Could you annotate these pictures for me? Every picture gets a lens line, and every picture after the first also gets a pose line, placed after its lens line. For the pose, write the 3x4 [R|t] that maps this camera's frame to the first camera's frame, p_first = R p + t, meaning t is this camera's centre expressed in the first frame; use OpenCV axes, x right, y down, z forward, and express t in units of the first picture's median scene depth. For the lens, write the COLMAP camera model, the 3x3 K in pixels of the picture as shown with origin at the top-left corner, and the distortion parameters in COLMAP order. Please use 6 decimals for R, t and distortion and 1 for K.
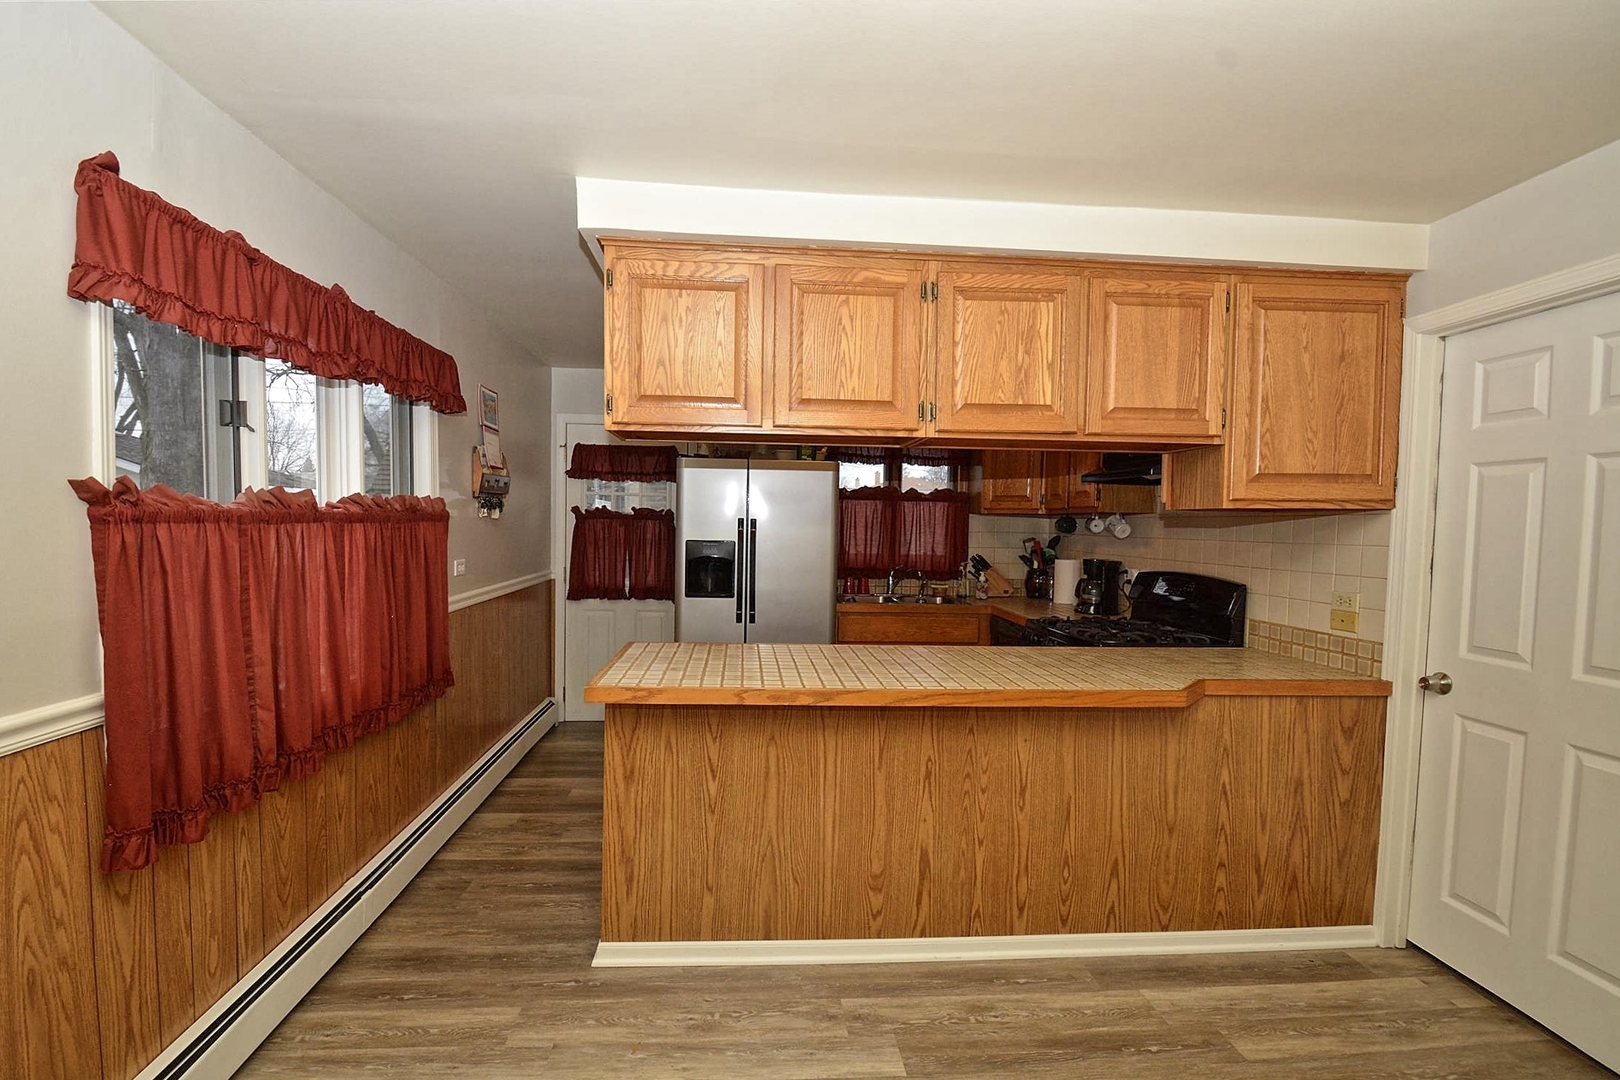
lens RADIAL K [[715.9, 0, 806.0], [0, 715.9, 543.0], [0, 0, 1]] dist [0.000937, -0.008577]
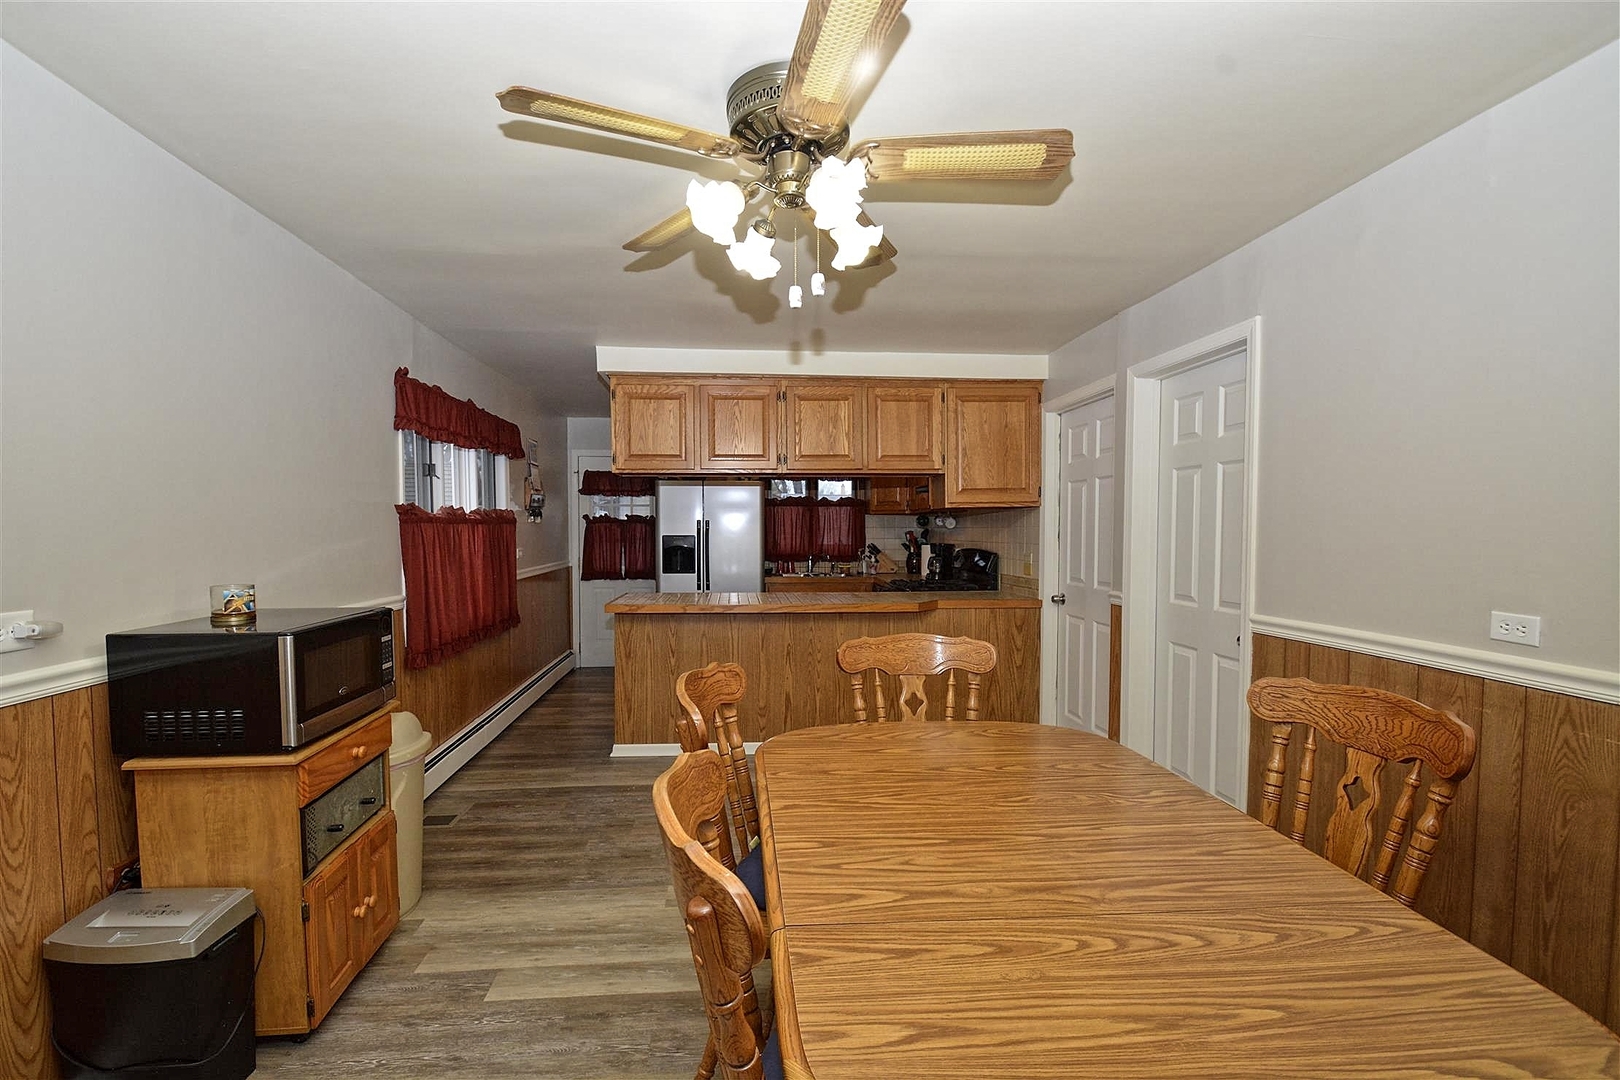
lens RADIAL K [[715.9, 0, 806.2], [0, 715.9, 547.4], [0, 0, 1]] dist [0.000937, -0.008577]
pose [[0.999758, -0.018839, 0.011397, 0.145503], [0.018869, 0.999819, -0.002551, 0.038731], [-0.011346, 0.002765, 0.999932, -0.631893]]
